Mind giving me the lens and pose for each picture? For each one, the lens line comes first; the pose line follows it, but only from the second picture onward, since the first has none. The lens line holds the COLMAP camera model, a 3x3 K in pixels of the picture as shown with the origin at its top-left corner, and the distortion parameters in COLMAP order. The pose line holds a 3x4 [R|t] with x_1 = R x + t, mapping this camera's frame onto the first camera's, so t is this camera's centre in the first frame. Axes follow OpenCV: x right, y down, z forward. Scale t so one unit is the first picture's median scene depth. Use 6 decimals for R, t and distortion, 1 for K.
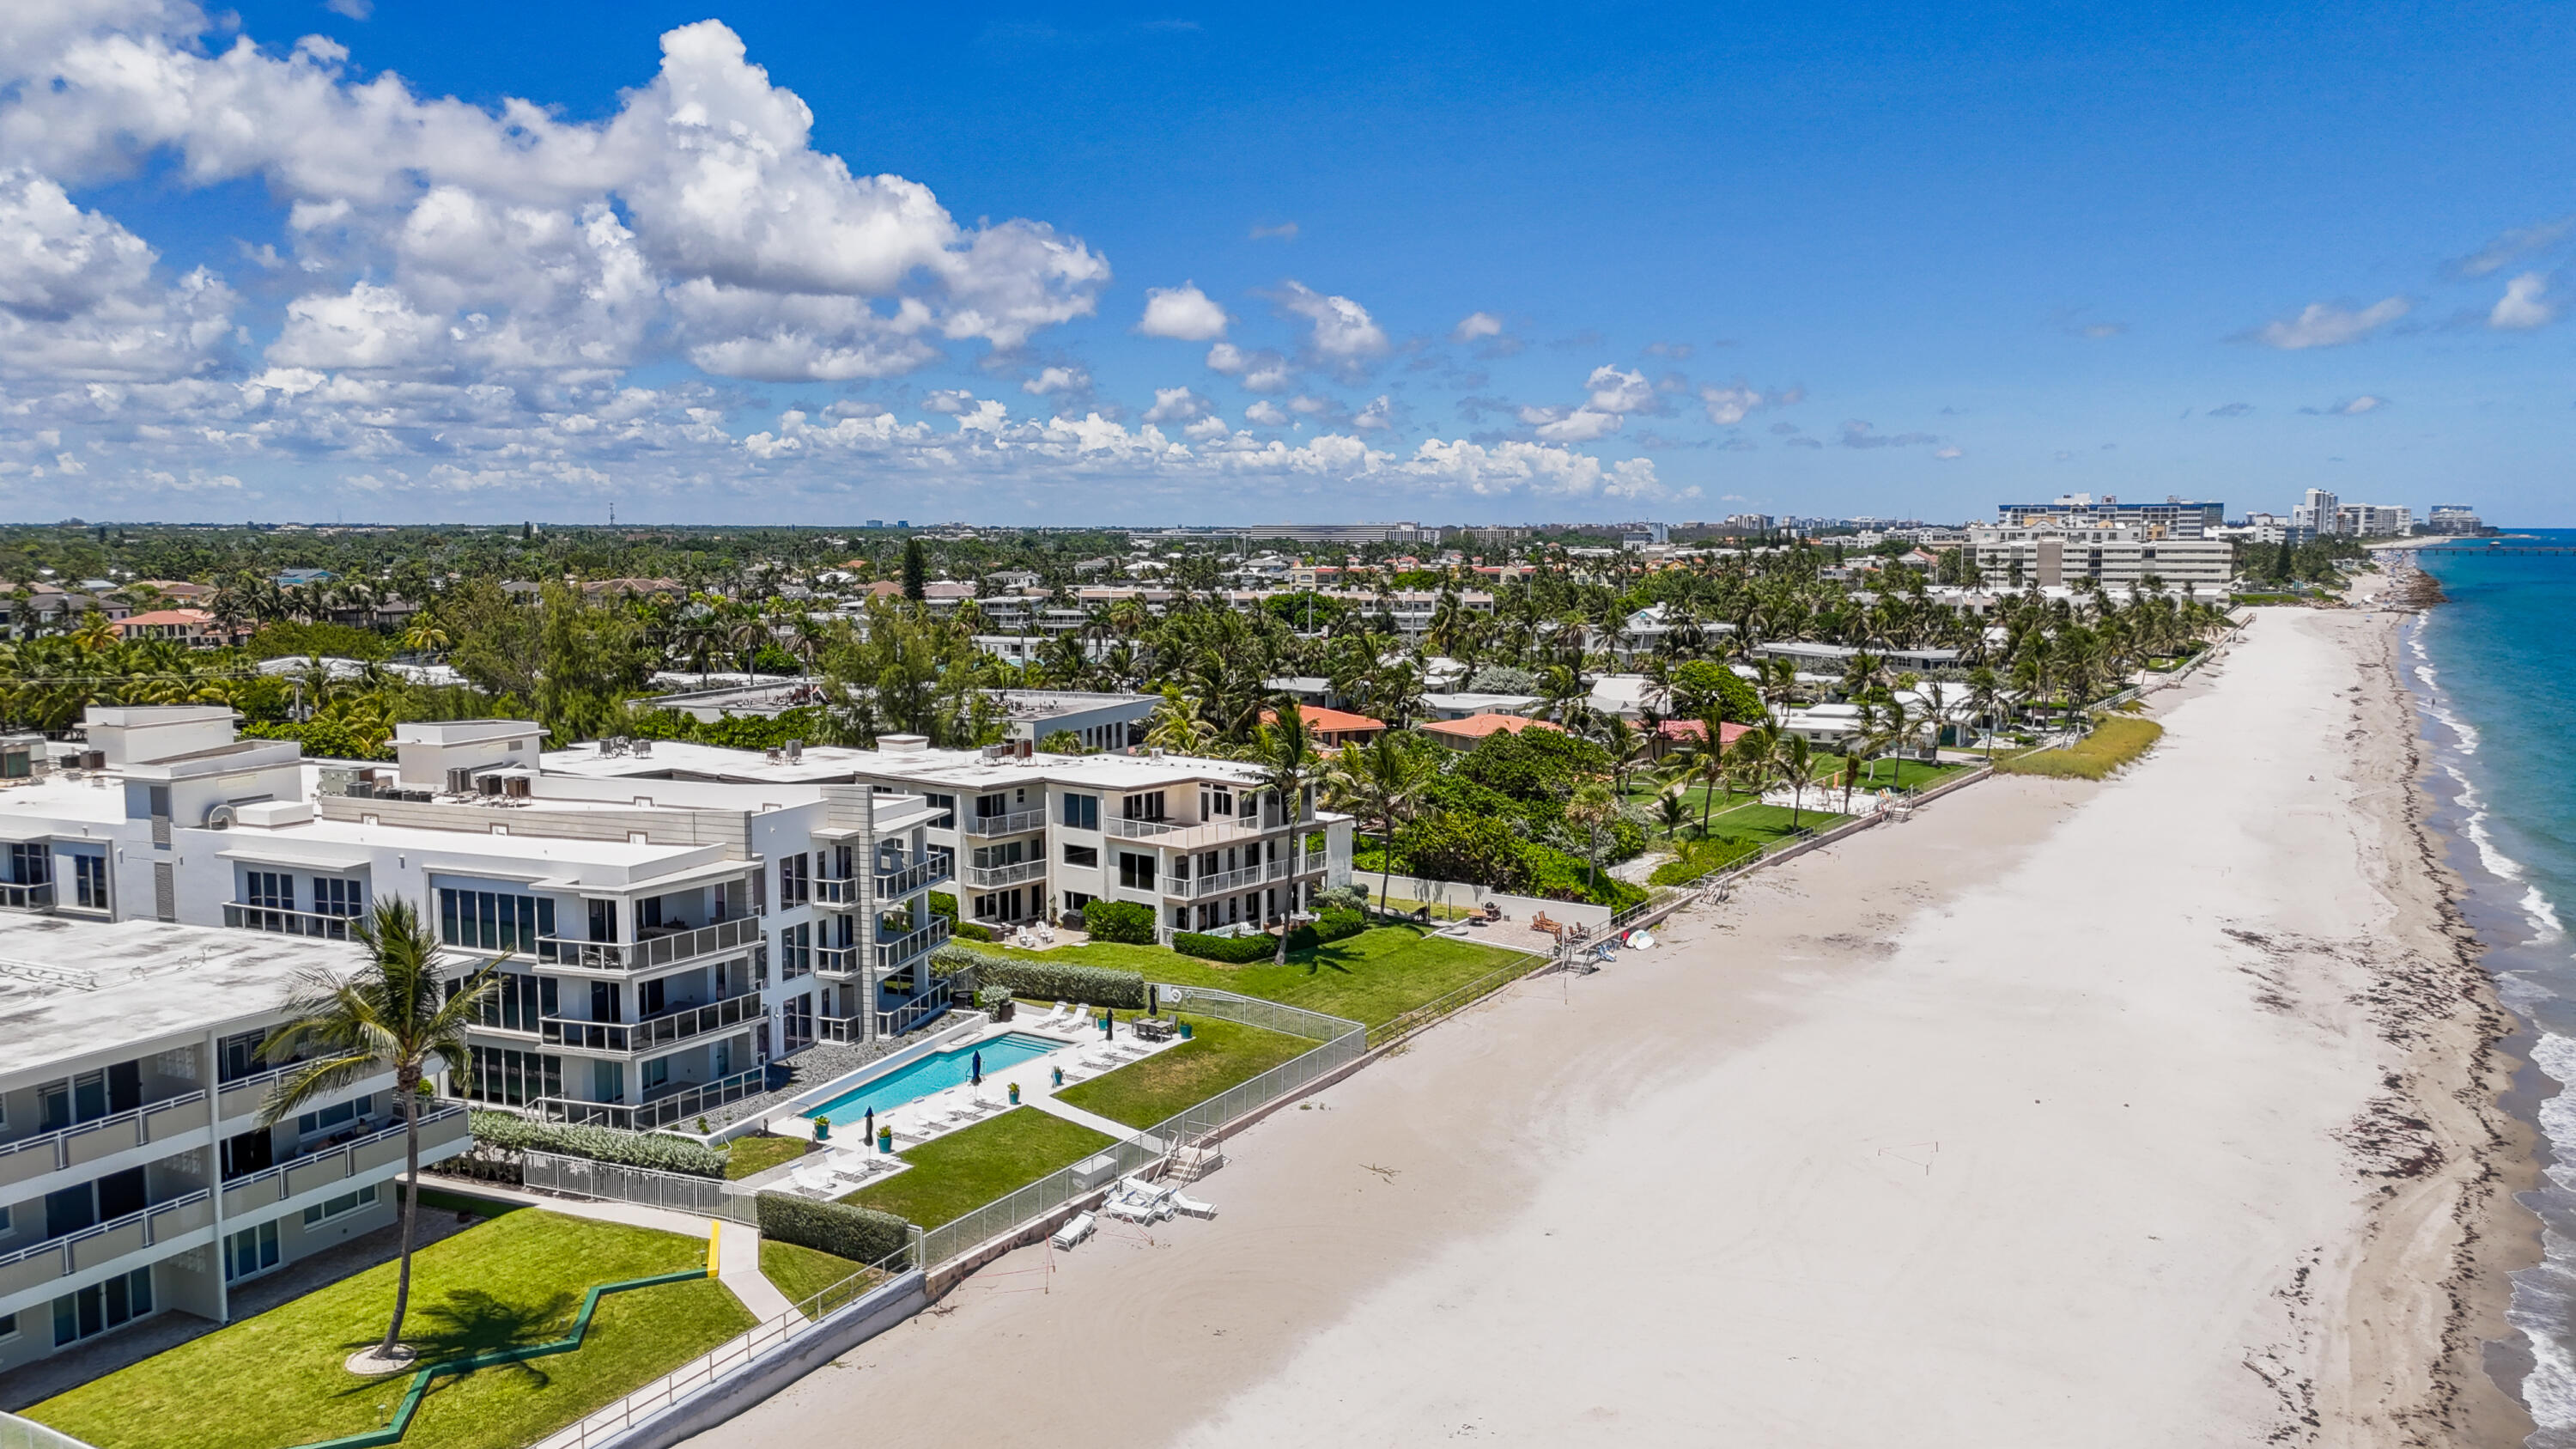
lens RADIAL K [[1897.9, 0, 1288.0], [0, 1897.9, 724.5], [0, 0, 1]] dist [-0.003897, 0.002422]
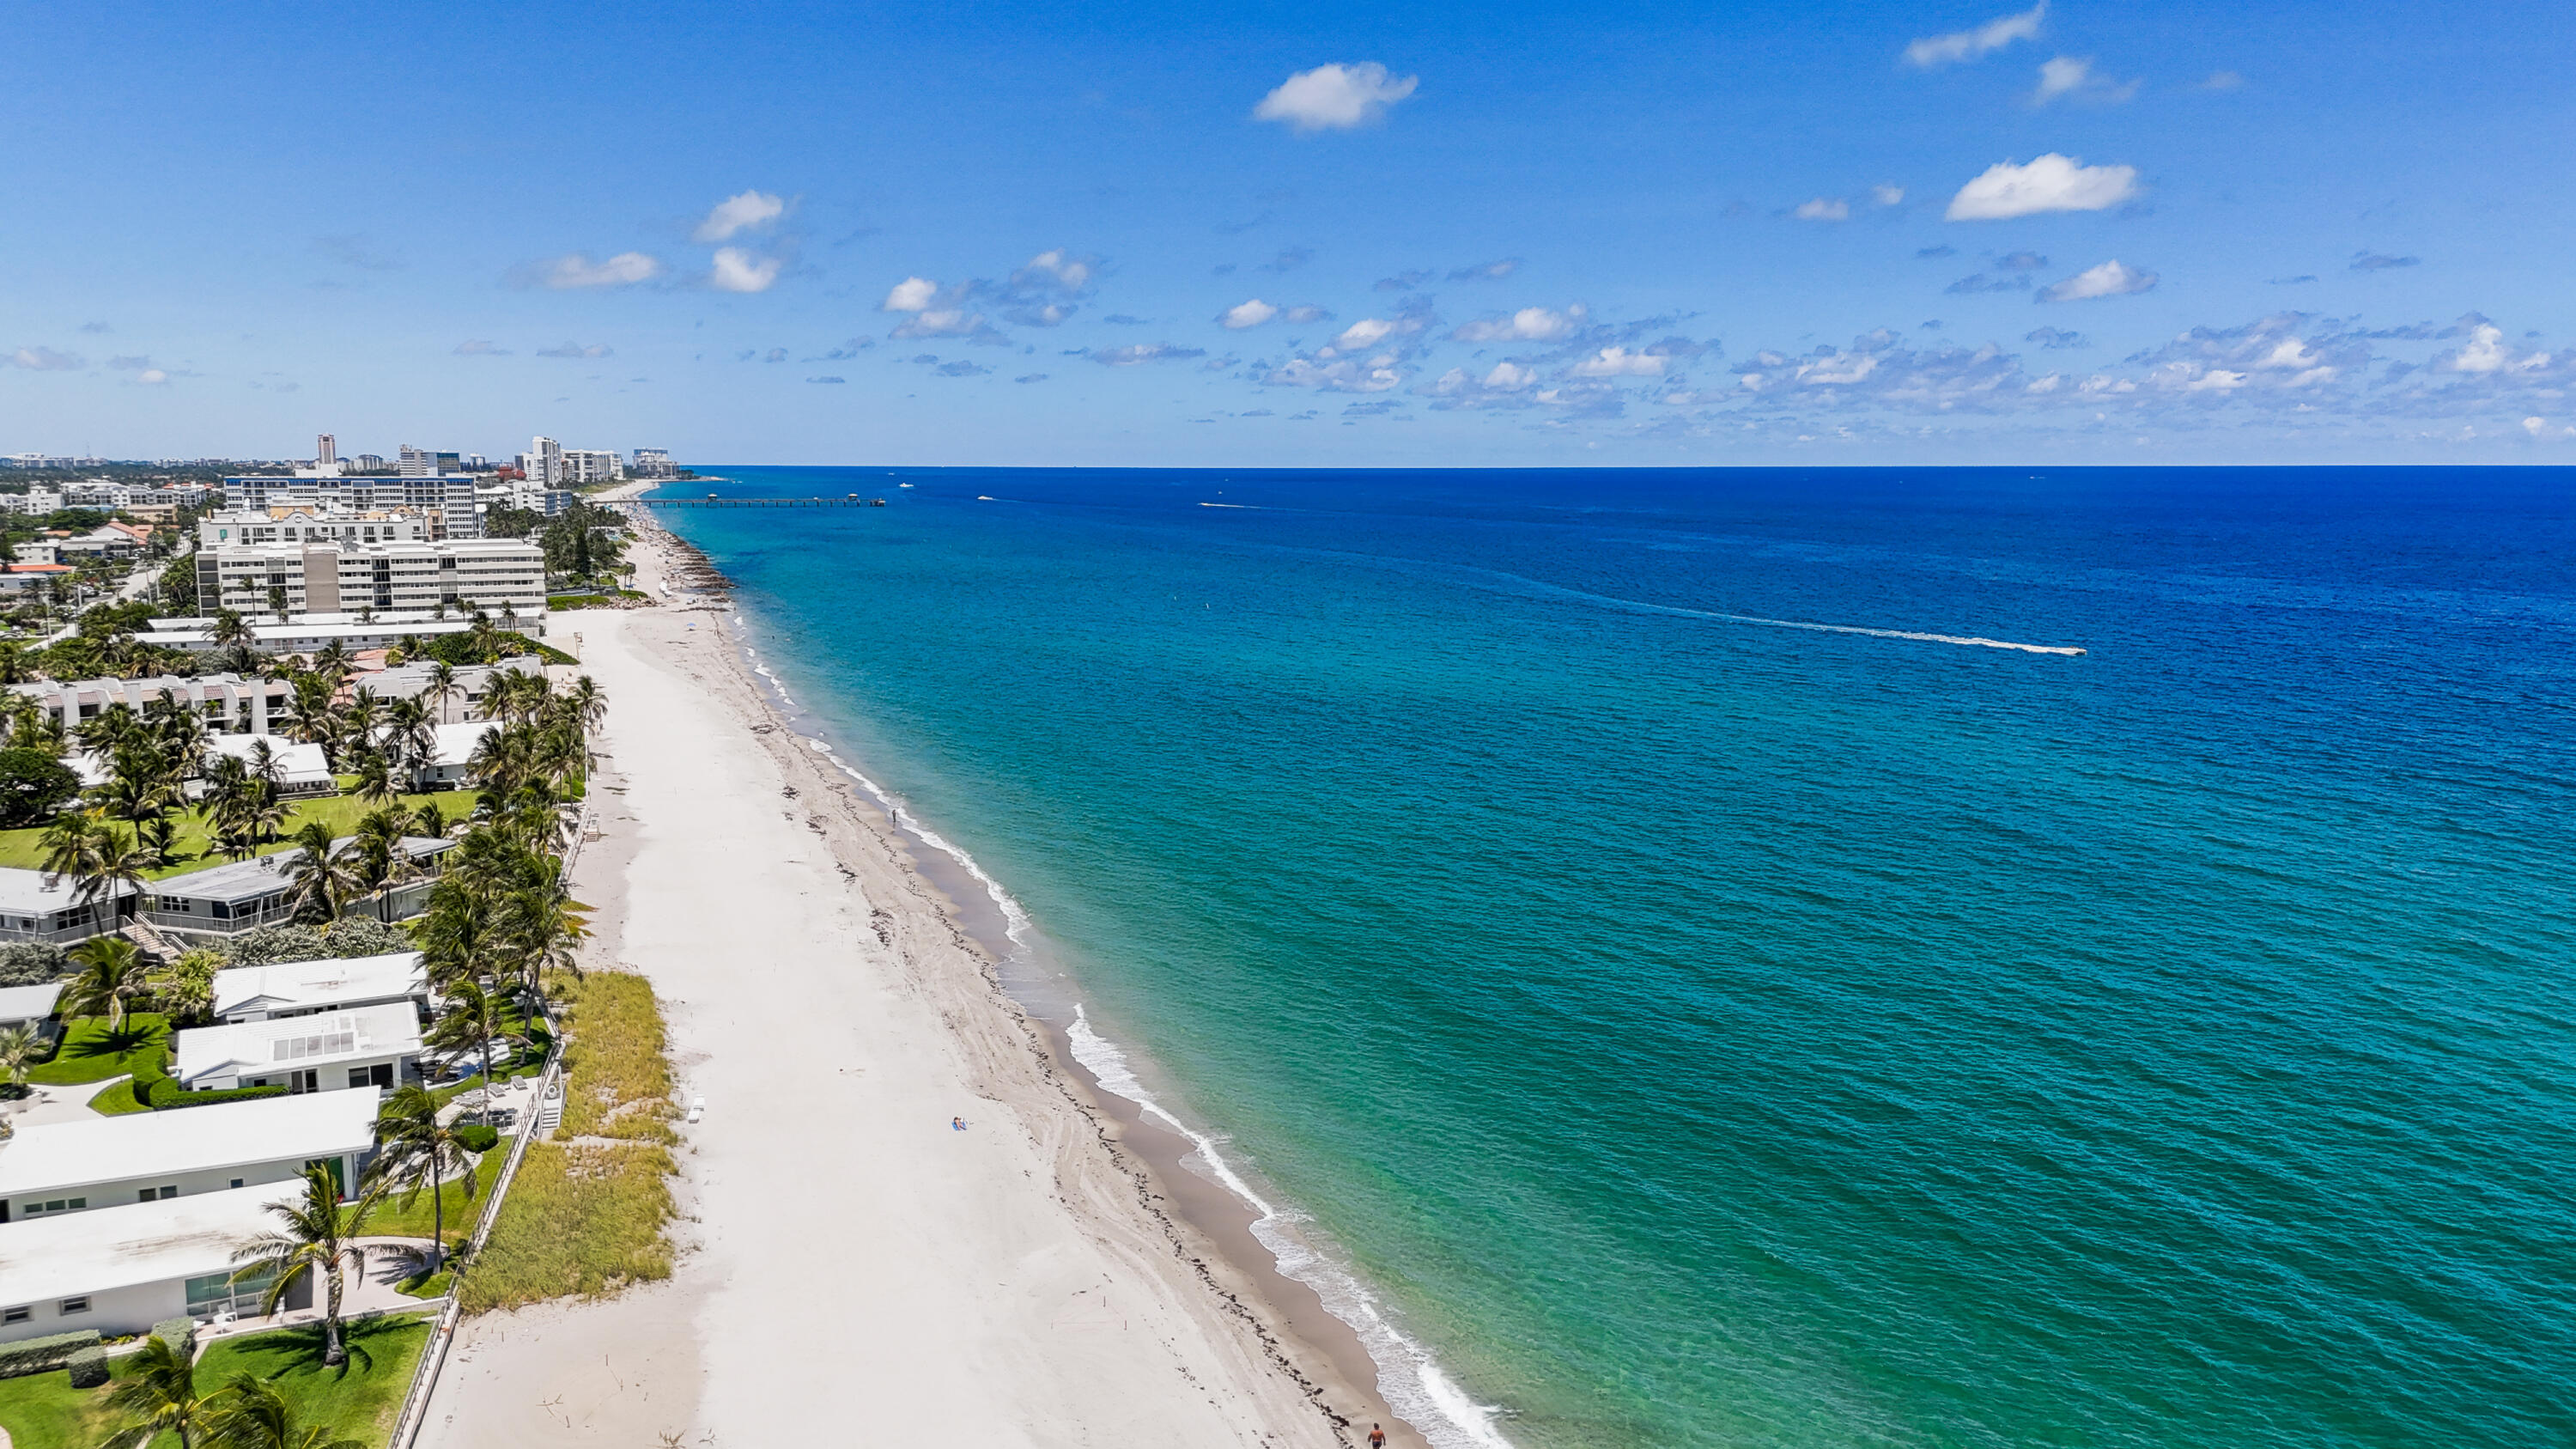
lens RADIAL K [[1897.9, 0, 1288.0], [0, 1897.9, 724.5], [0, 0, 1]] dist [-0.003897, 0.002422]
pose [[0.640801, -0.097242, 0.761524, 0.058251], [0.070679, 0.995205, 0.067608, -0.049558], [-0.764447, 0.010500, 0.644601, 0.197442]]
